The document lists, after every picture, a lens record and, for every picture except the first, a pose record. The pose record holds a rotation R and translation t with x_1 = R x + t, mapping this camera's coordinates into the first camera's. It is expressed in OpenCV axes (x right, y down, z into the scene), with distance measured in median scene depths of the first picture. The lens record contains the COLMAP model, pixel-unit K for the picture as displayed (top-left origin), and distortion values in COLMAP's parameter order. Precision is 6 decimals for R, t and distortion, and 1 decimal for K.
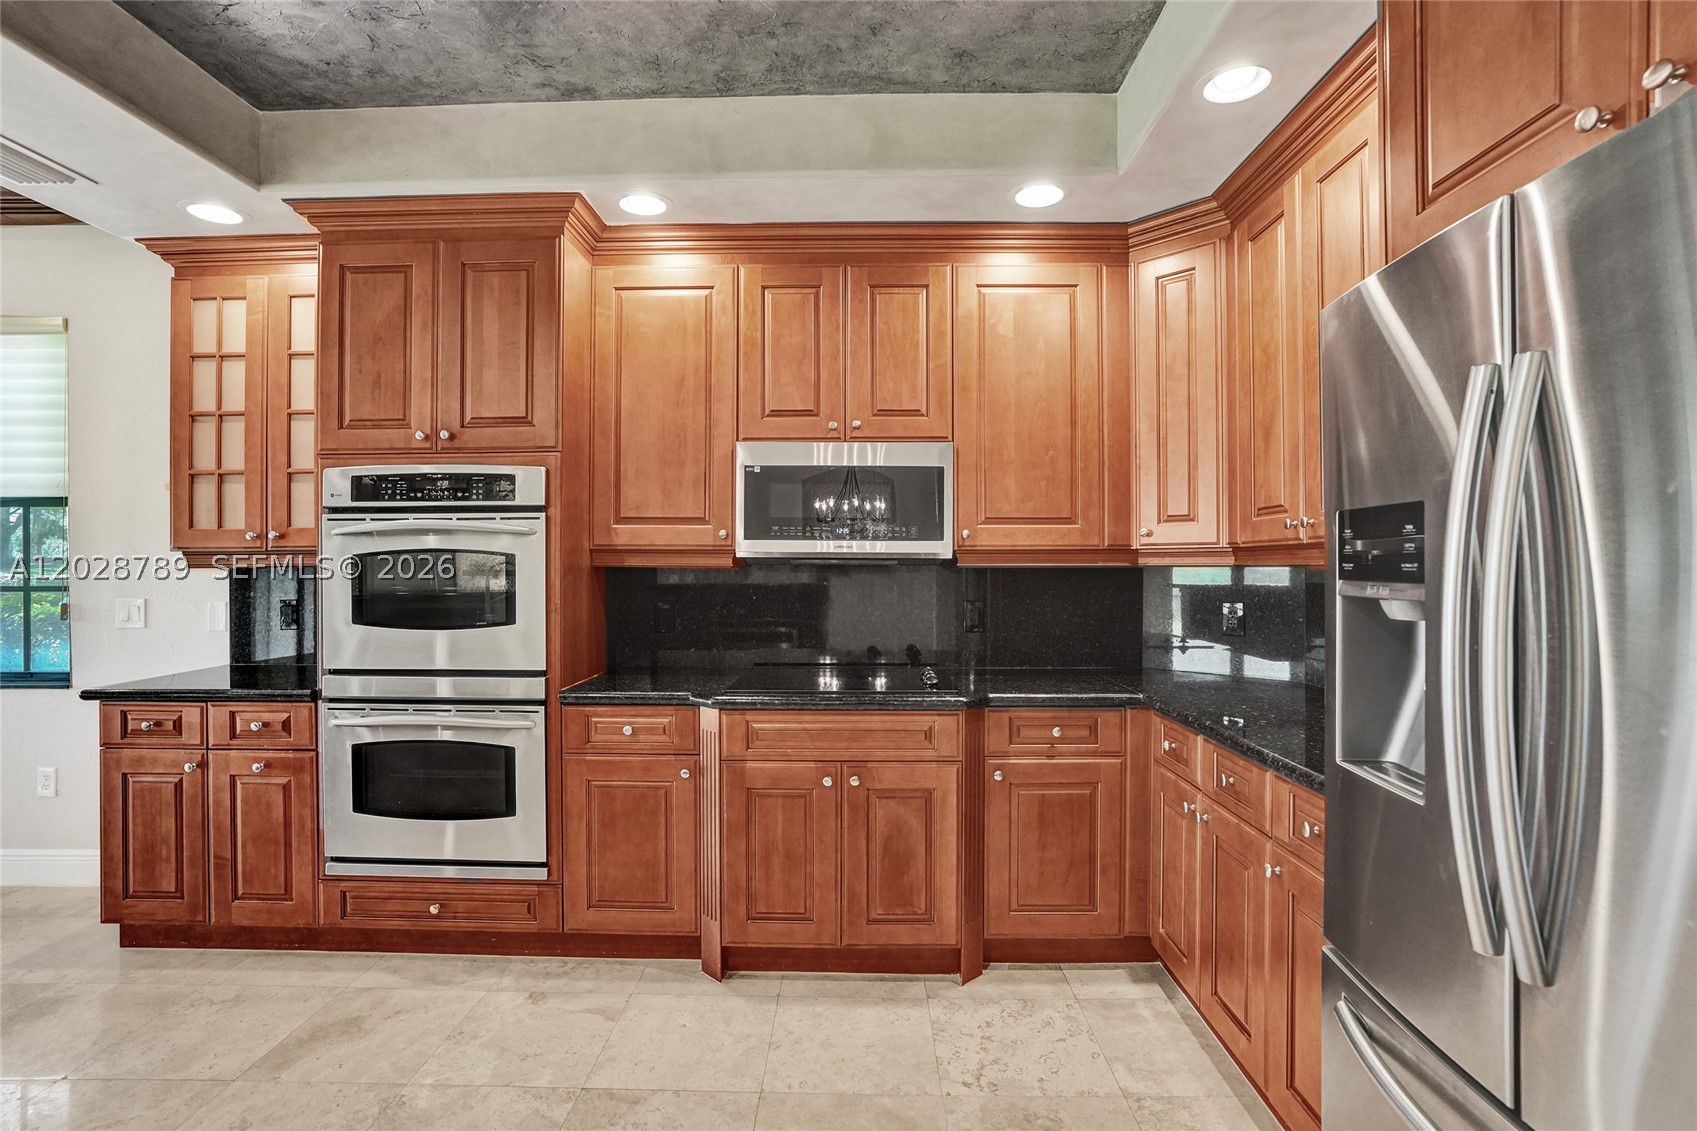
lens RADIAL K [[803.9, 0, 843.8], [0, 803.9, 561.1], [0, 0, 1]] dist [-0.022857, -0.000059]
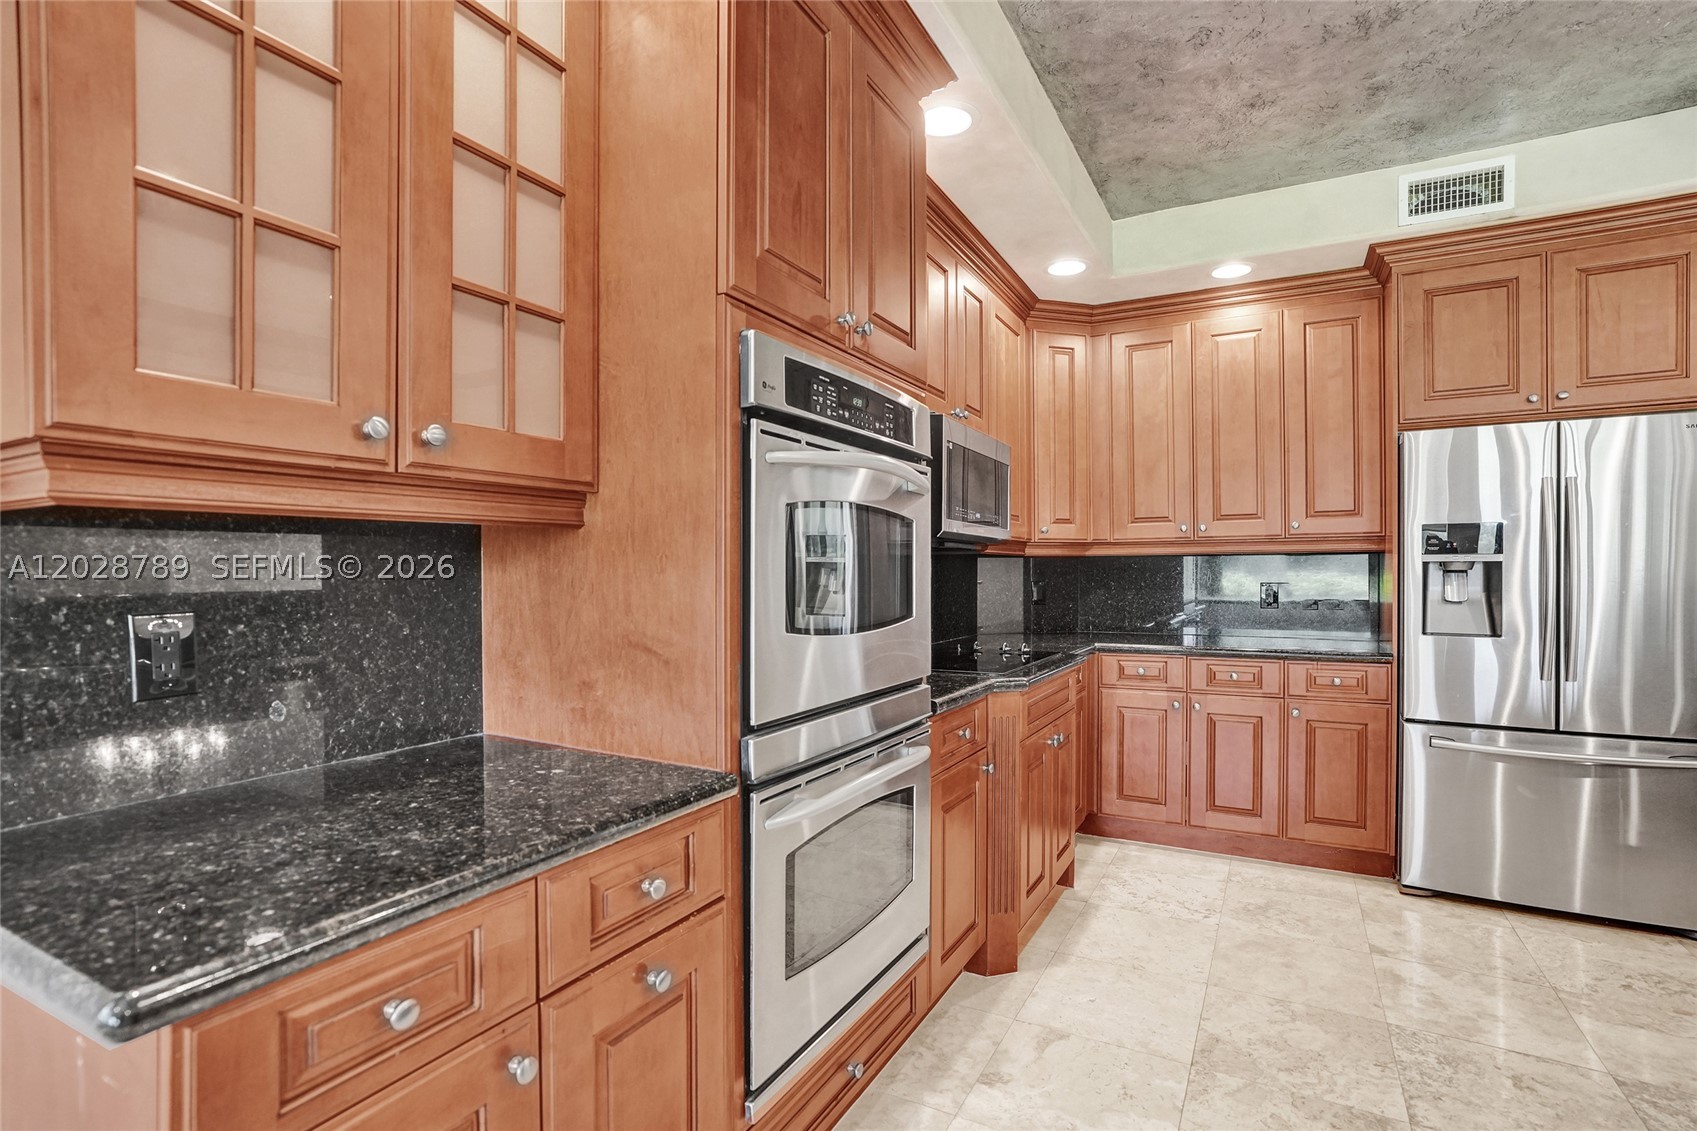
lens RADIAL K [[815.3, 0, 846.8], [0, 815.3, 573.1], [0, 0, 1]] dist [-0.003552, 0.000339]
pose [[0.453068, 0.000656, 0.891476, -1.104234], [0.001942, 0.999997, -0.001723, 0.042357], [-0.891474, 0.002511, 0.453065, 0.715280]]
